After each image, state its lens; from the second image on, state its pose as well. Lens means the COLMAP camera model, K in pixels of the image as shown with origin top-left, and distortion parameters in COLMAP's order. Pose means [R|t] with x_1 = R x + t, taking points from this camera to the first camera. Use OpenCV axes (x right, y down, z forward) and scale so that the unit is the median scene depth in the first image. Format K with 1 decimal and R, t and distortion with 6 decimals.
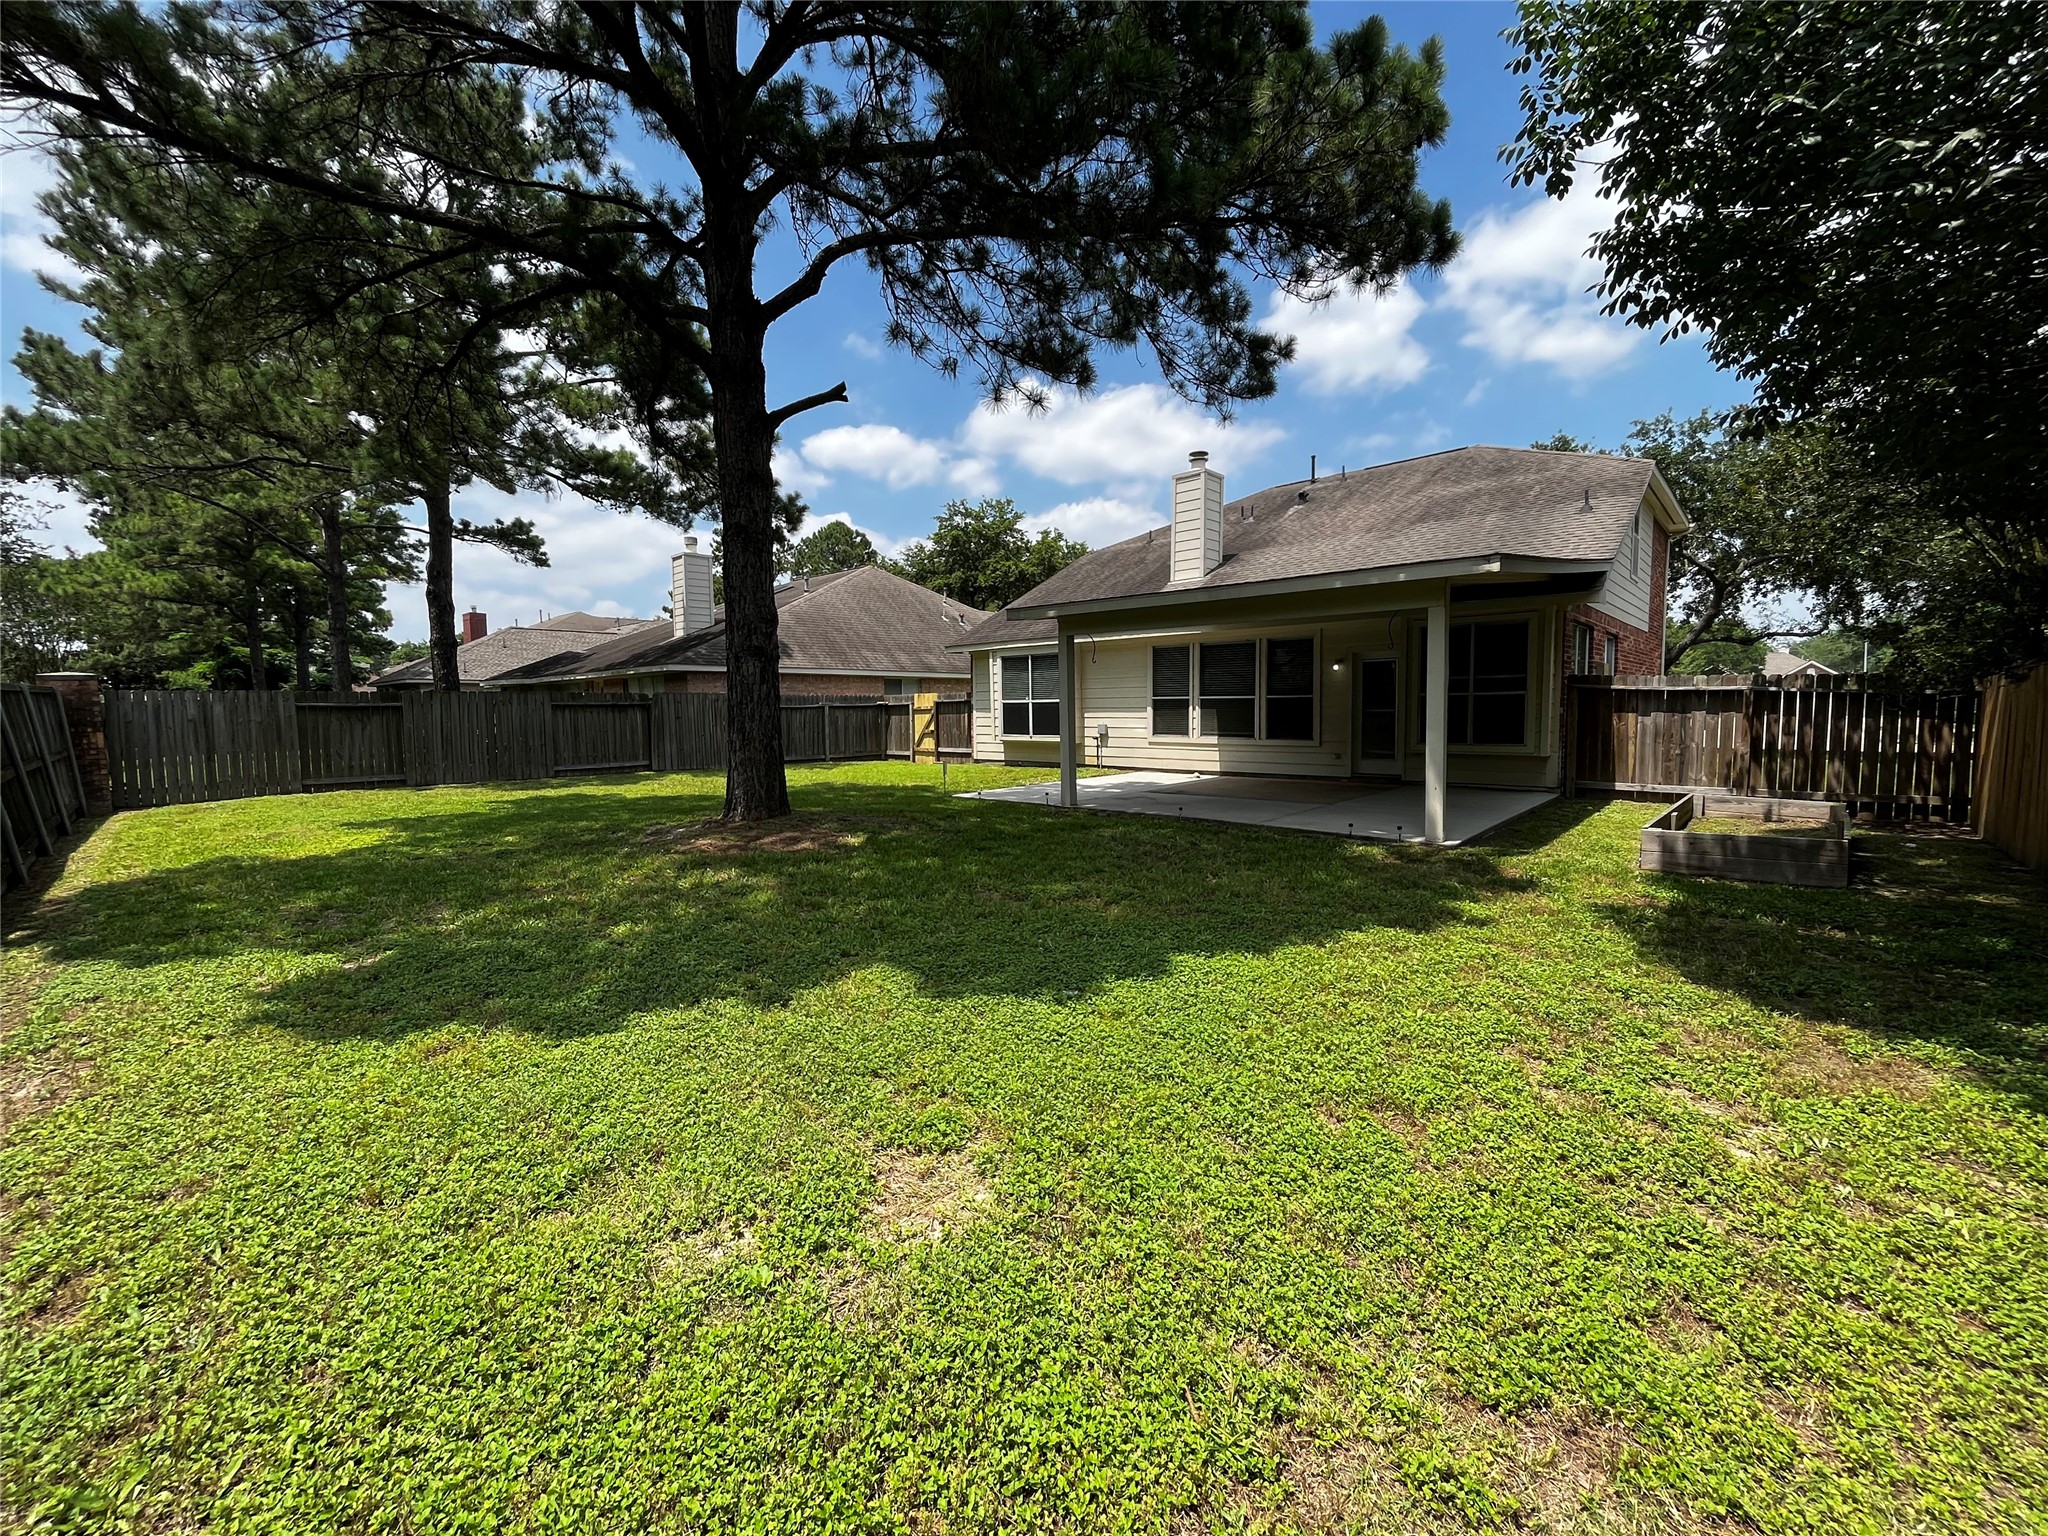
lens RADIAL K [[829.8, 0, 1018.2], [0, 829.8, 768.7], [0, 0, 1]] dist [-0.000047, -0.000110]
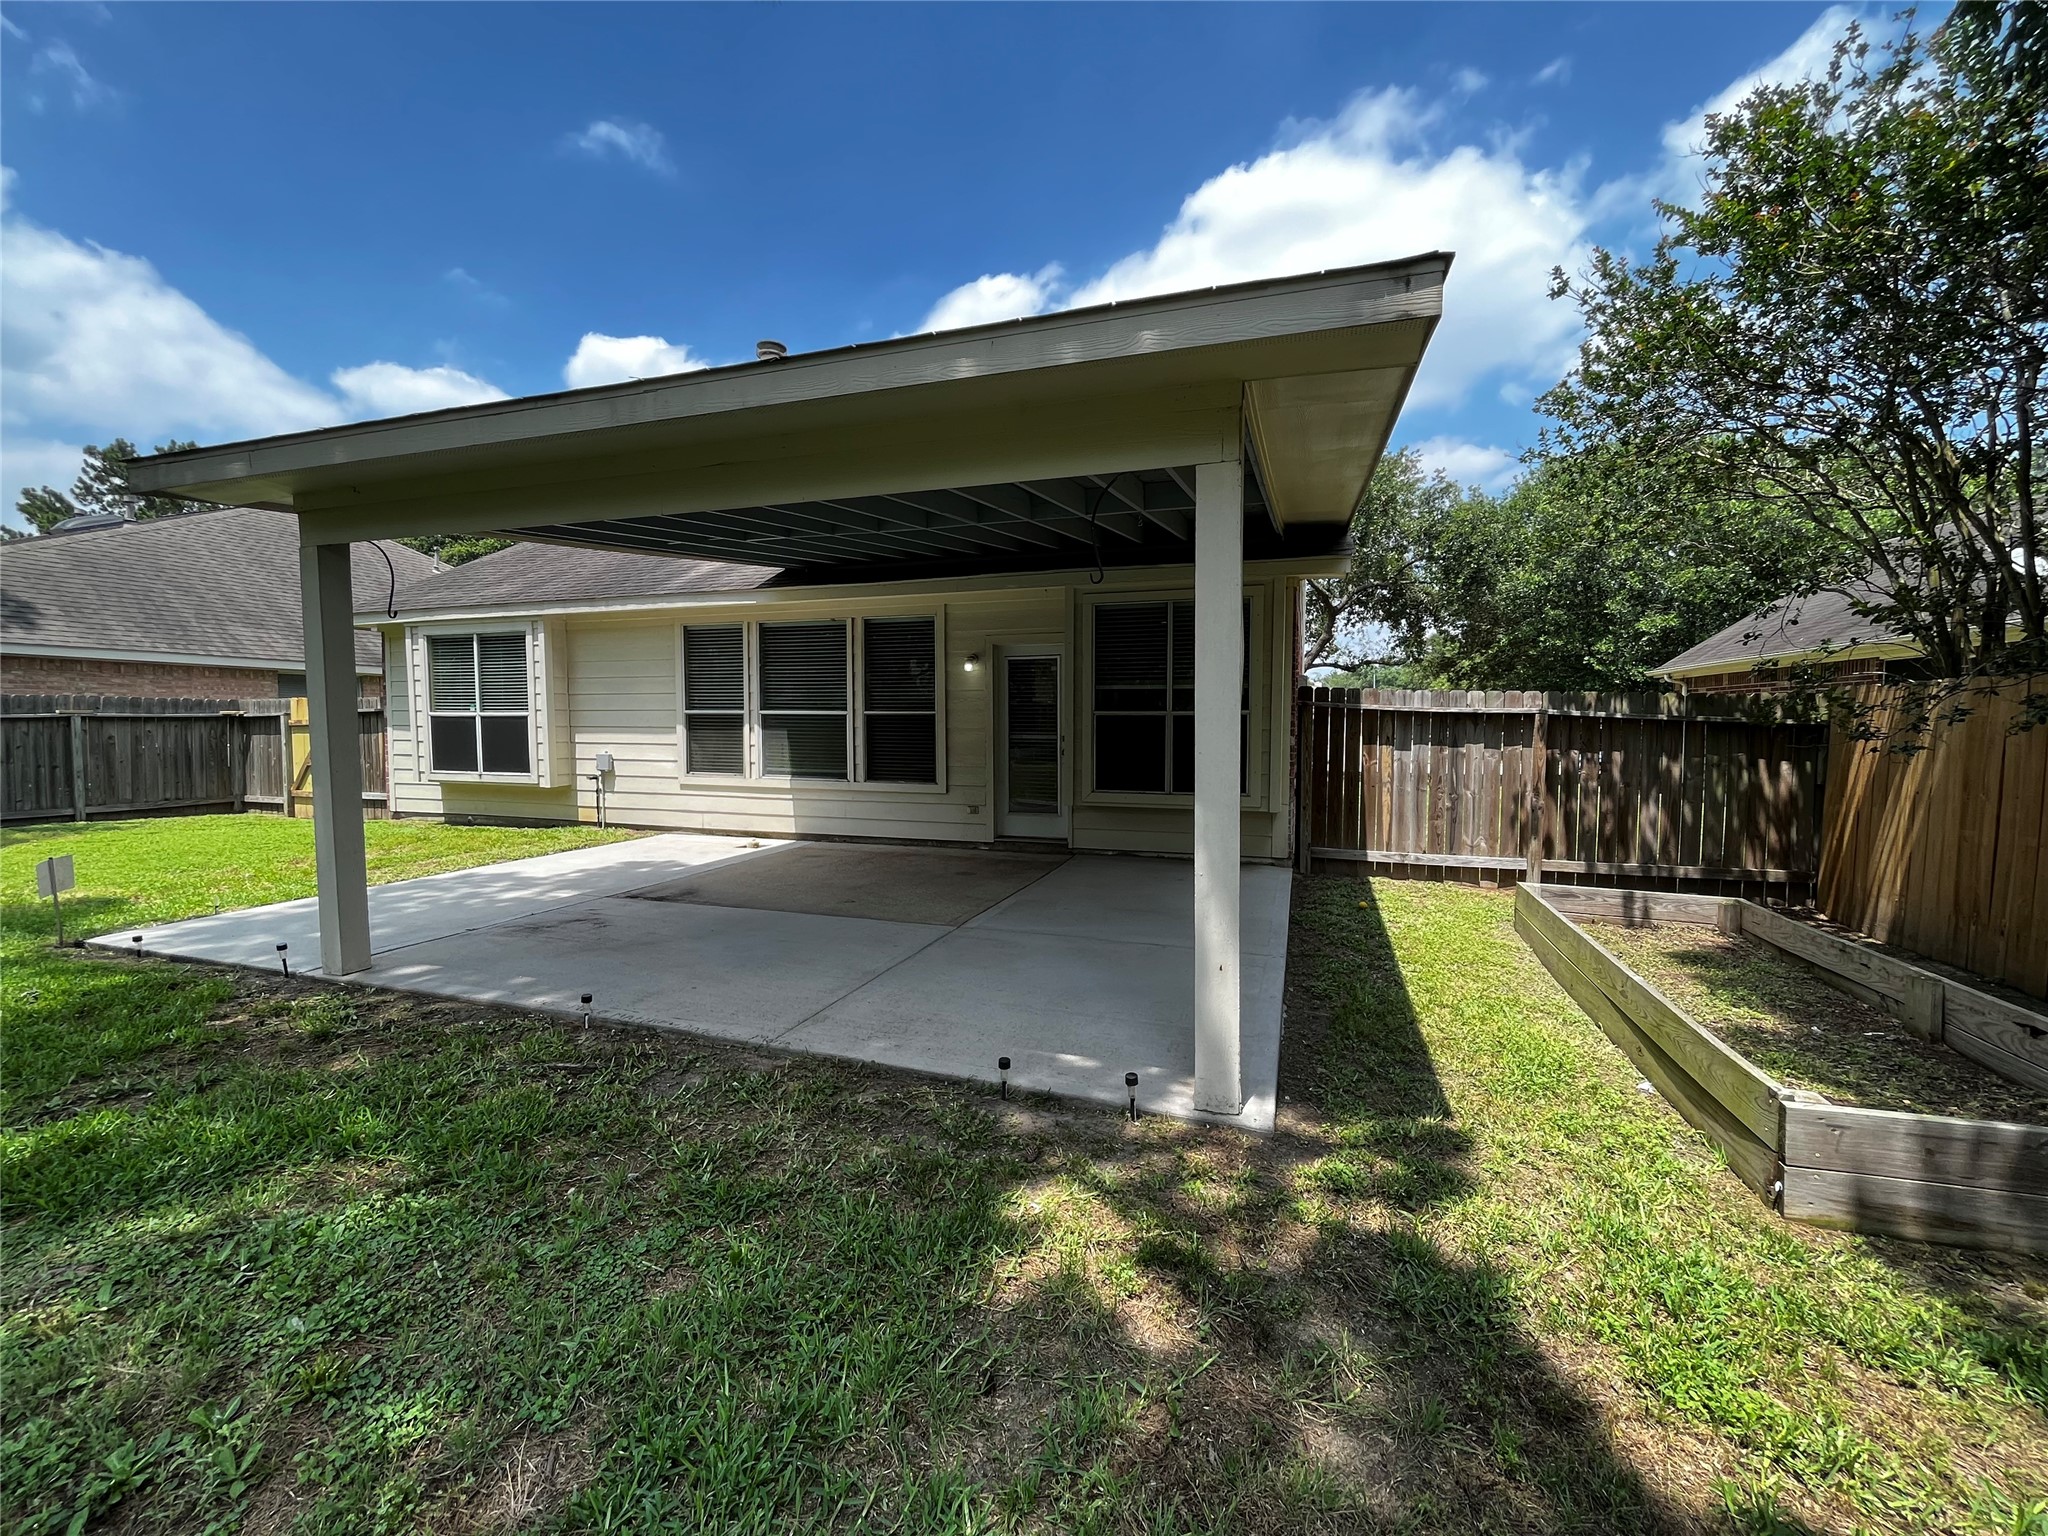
lens RADIAL K [[829.8, 0, 1019.5], [0, 829.8, 770.3], [0, 0, 1]] dist [-0.000047, -0.000110]
pose [[0.913008, -0.009110, 0.407840, 0.137359], [0.017362, 0.999713, -0.016537, -0.028224], [-0.407572, 0.022179, 0.912904, 0.352002]]
